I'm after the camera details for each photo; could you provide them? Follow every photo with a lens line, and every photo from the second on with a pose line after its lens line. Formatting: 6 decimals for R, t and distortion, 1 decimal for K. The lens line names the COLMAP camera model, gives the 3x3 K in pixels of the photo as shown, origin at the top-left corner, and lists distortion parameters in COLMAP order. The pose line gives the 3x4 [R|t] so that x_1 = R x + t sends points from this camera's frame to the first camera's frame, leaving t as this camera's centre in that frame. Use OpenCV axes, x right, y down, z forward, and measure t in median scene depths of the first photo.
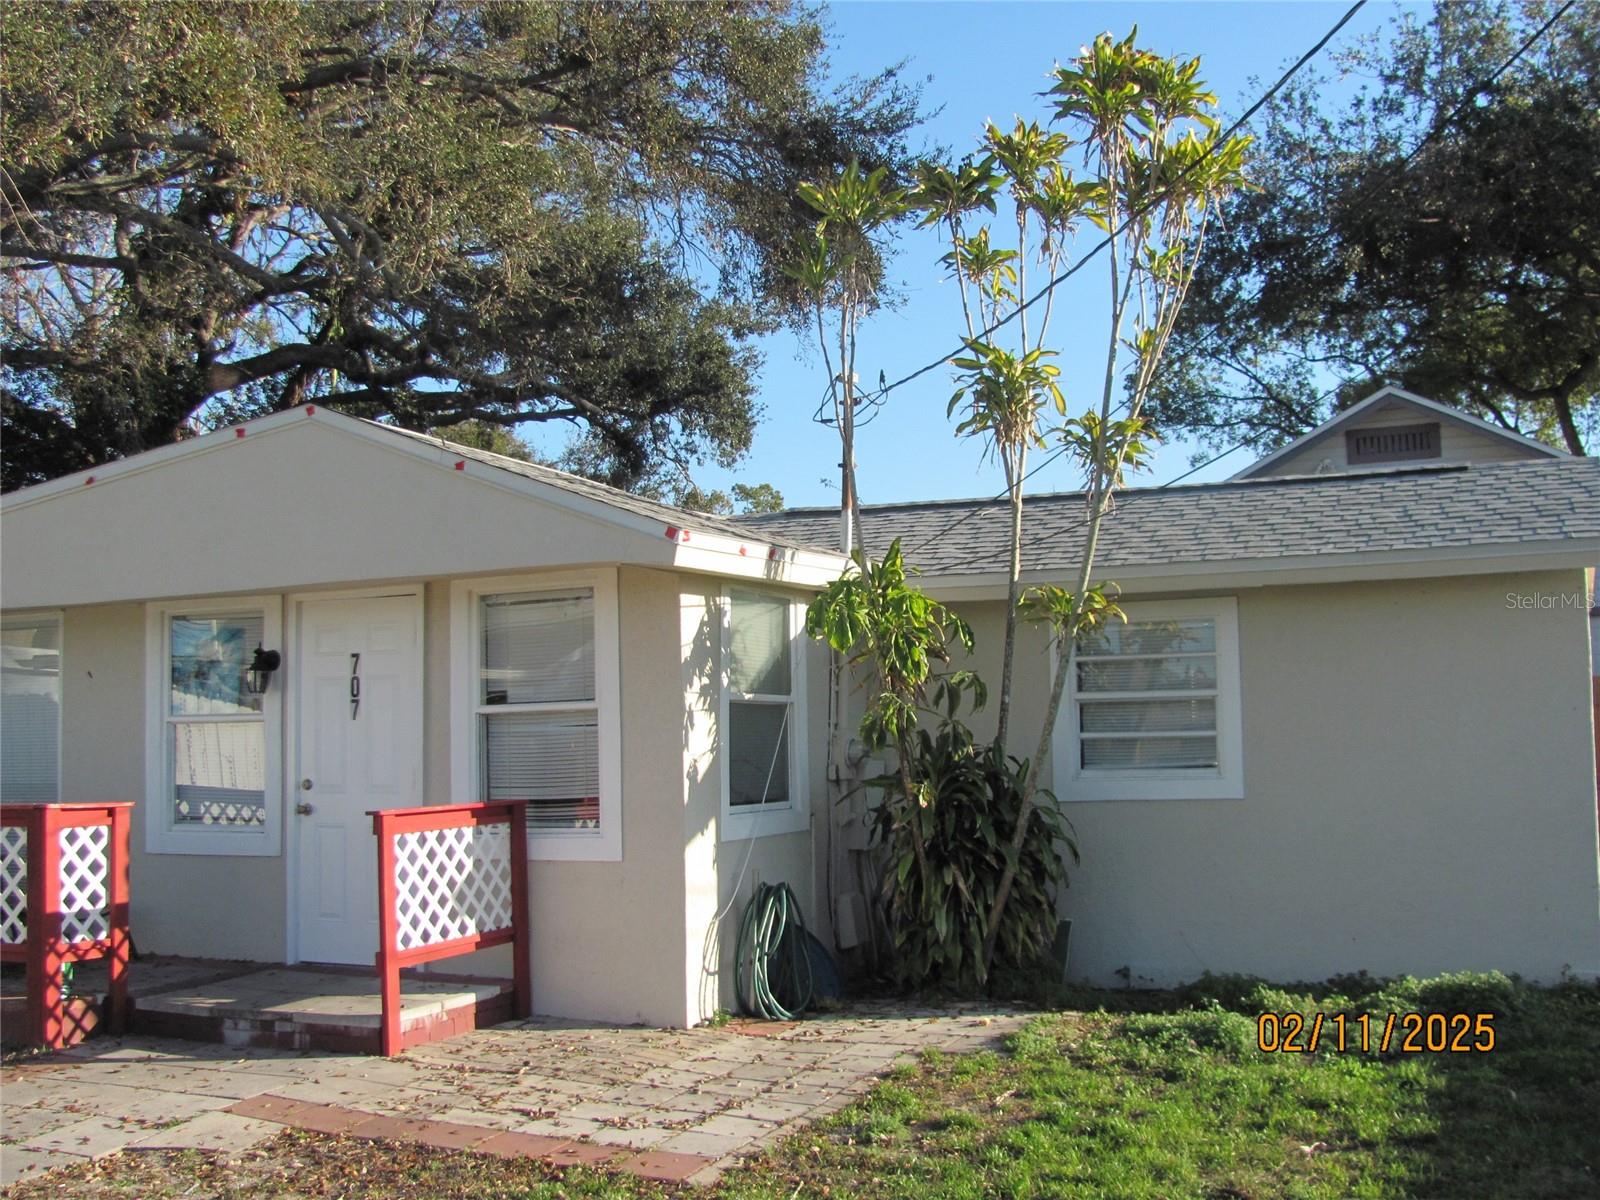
lens RADIAL K [[1731.9, 0, 843.1], [0, 1731.9, 595.9], [0, 0, 1]] dist [-0.211640, 0.278513]
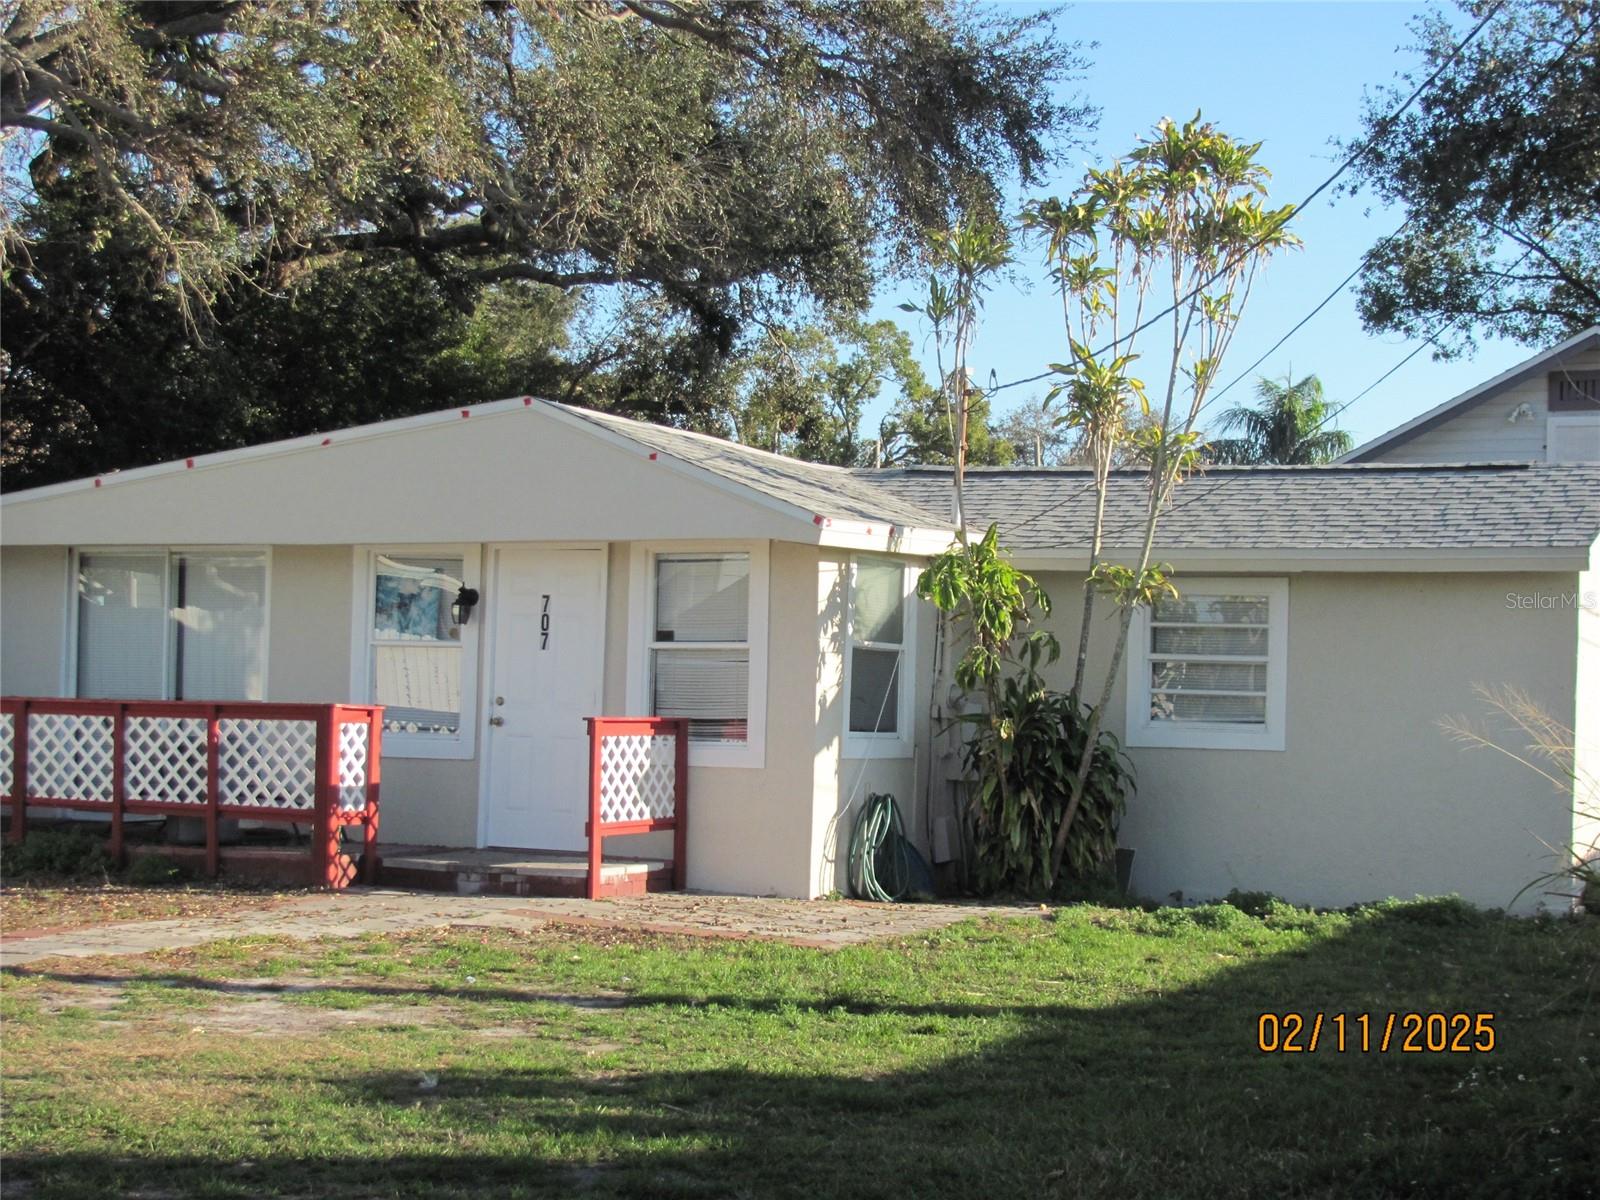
lens RADIAL K [[2919.7, 0, 832.7], [0, 2919.7, 625.2], [0, 0, 1]] dist [-0.069158, 0.576688]
pose [[0.997394, 0.045326, -0.056140, 0.037964], [-0.042351, 0.997691, 0.053102, -0.067299], [0.058417, -0.050586, 0.997010, -1.121424]]
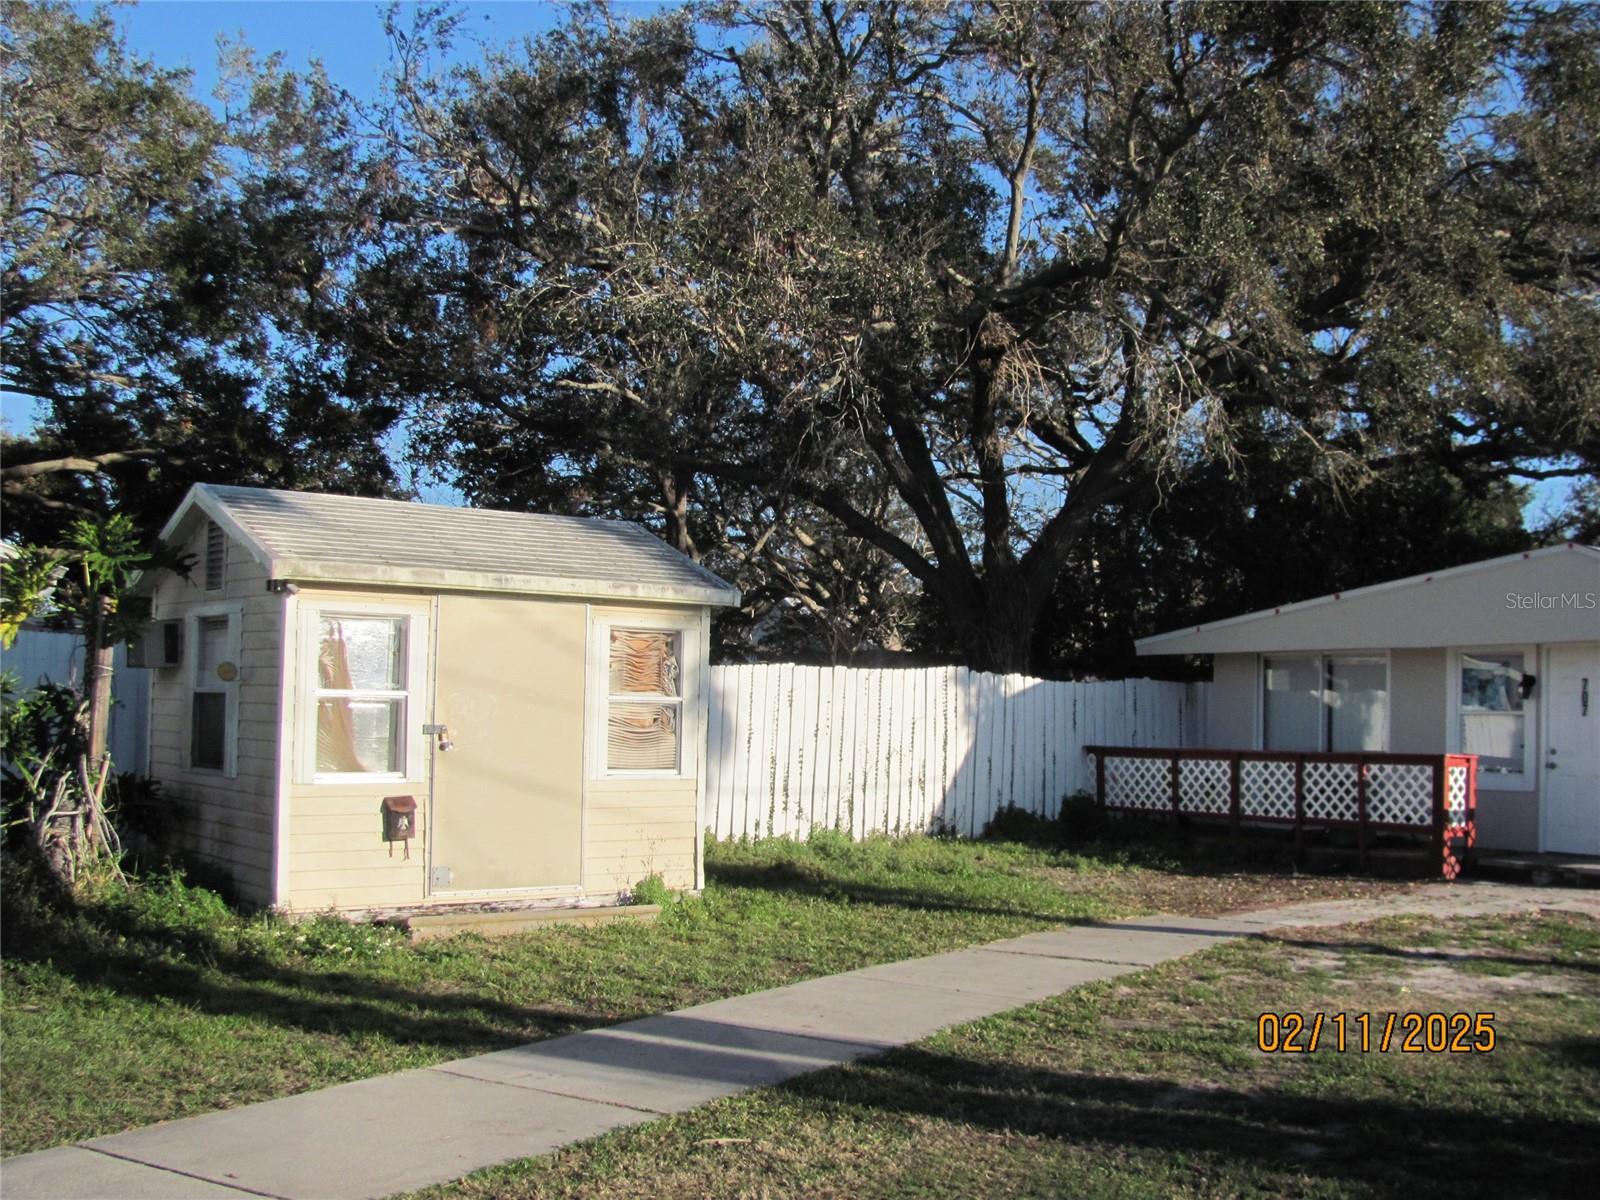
lens RADIAL K [[1731.9, 0, 843.1], [0, 1731.9, 595.9], [0, 0, 1]] dist [-0.211640, 0.278513]
pose [[0.867141, 0.008568, -0.497990, -0.090648], [-0.007993, 0.999963, 0.003287, -0.054561], [0.497999, 0.001130, 0.867177, -0.945674]]
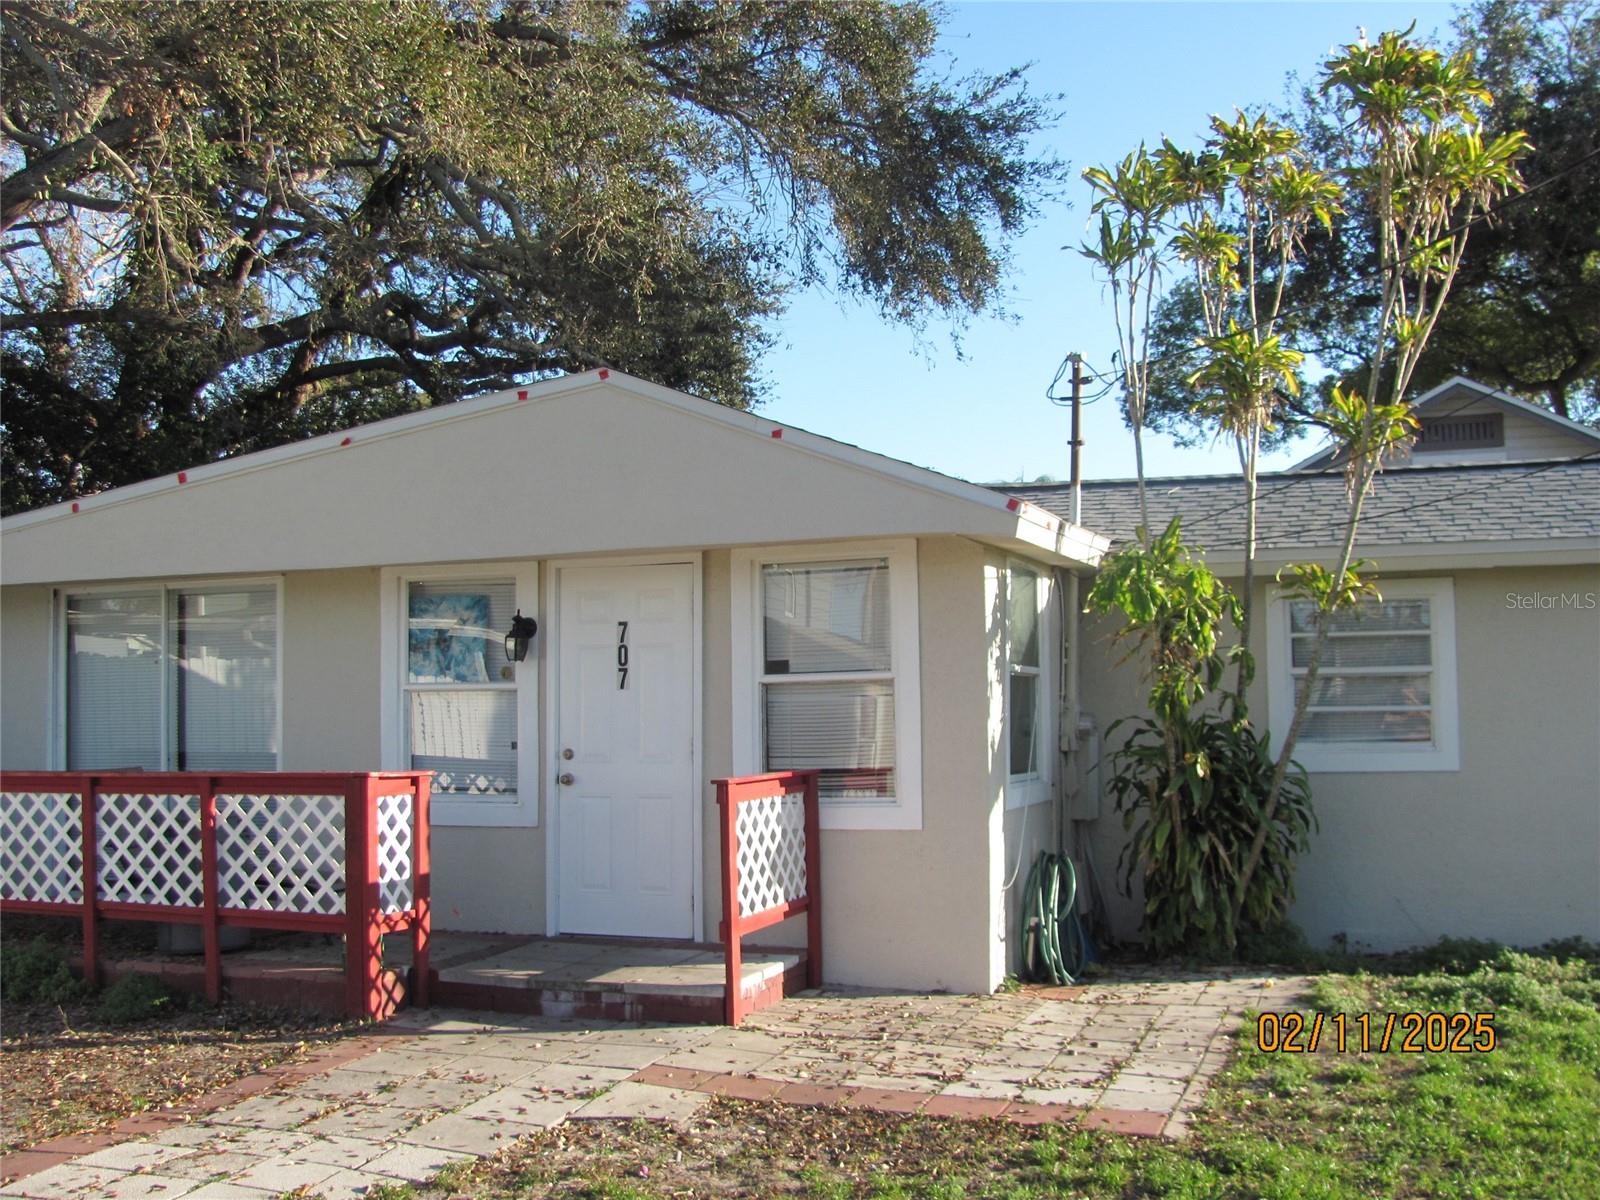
lens RADIAL K [[1731.9, 0, 843.1], [0, 1731.9, 595.9], [0, 0, 1]] dist [-0.211640, 0.278513]
pose [[0.998055, 0.012990, 0.060971, -0.230902], [-0.013722, 0.999838, 0.011610, 0.005552], [-0.060811, -0.012424, 0.998072, -0.007178]]
